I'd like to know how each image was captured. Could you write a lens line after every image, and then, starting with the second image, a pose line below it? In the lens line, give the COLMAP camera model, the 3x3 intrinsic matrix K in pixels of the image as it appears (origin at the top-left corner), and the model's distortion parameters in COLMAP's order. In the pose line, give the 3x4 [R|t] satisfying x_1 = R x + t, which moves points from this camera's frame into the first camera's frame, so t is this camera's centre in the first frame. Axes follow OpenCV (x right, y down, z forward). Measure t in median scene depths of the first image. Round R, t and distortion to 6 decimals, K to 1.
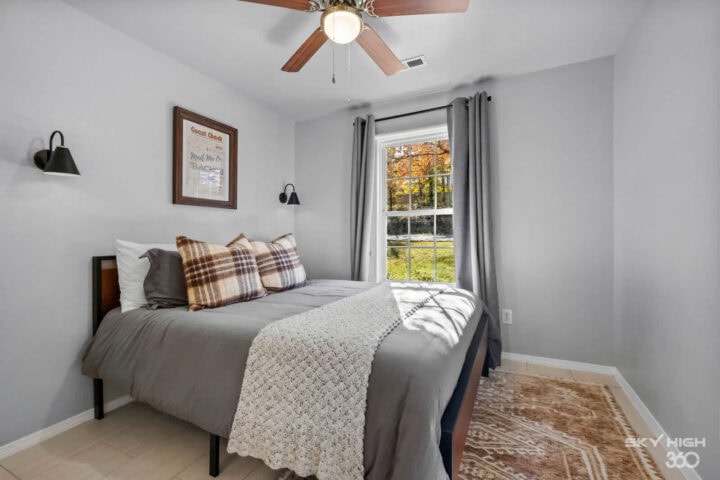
lens RADIAL K [[312.9, 0, 362.1], [0, 312.9, 235.7], [0, 0, 1]] dist [0.002001, -0.000345]
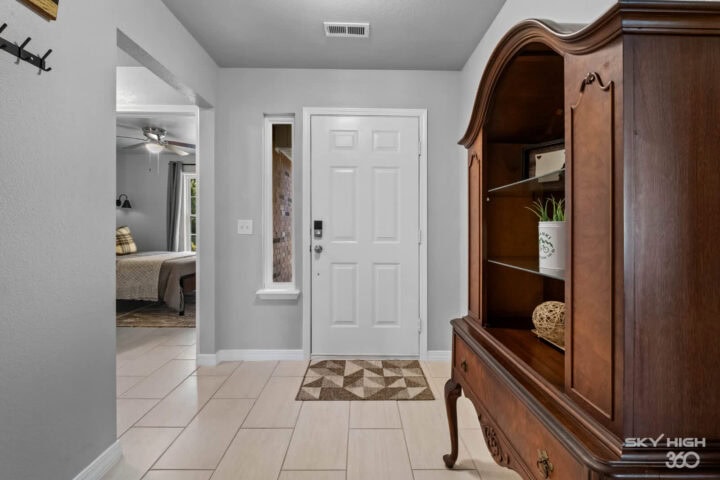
lens RADIAL K [[312.9, 0, 363.3], [0, 312.9, 232.6], [0, 0, 1]] dist [0.002001, -0.000345]
pose [[0.895861, -0.004679, 0.444310, 0.187879], [-0.005950, 0.999729, 0.022525, -0.014993], [-0.444295, -0.022822, 0.895590, -1.184046]]
